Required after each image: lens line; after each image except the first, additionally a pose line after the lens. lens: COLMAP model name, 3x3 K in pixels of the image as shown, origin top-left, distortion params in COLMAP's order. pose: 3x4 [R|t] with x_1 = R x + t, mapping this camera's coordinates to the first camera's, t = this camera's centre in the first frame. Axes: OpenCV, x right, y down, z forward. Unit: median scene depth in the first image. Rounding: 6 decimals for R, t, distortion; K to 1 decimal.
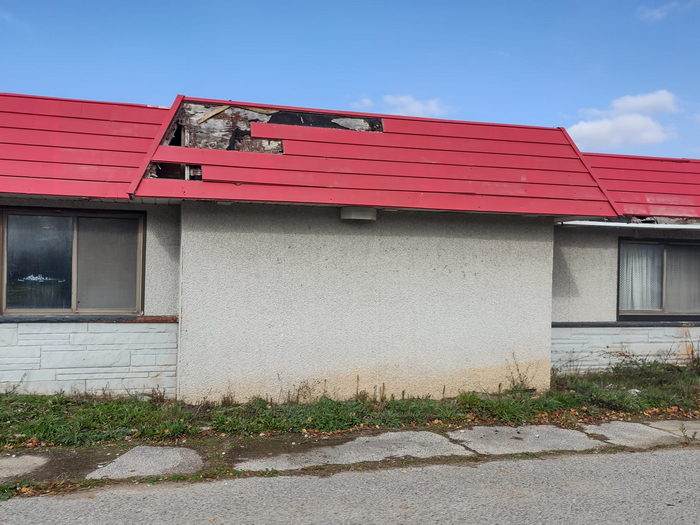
lens RADIAL K [[731.6, 0, 350.0], [0, 731.6, 262.5], [0, 0, 1]] dist [0.063377, -0.006085]
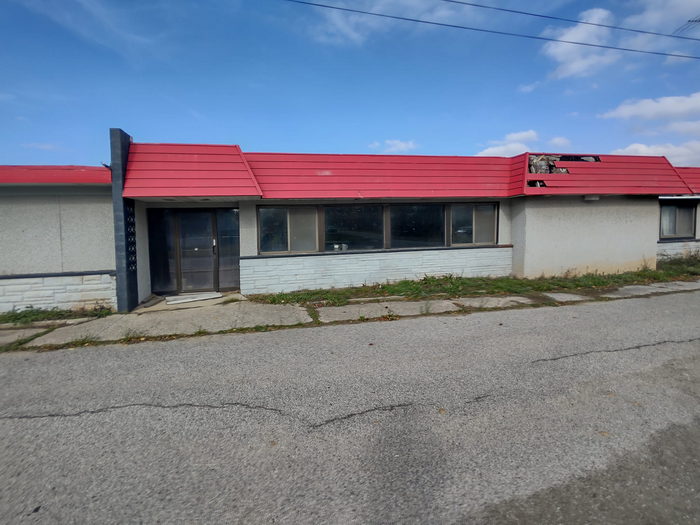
lens RADIAL K [[382.1, 0, 349.1], [0, 382.1, 249.6], [0, 0, 1]] dist [0.109609, -0.097471]
pose [[0.998831, -0.047075, -0.010951, -0.769812], [0.047586, 0.997497, 0.052297, -0.002639], [0.008461, -0.052757, 0.998572, -0.283427]]
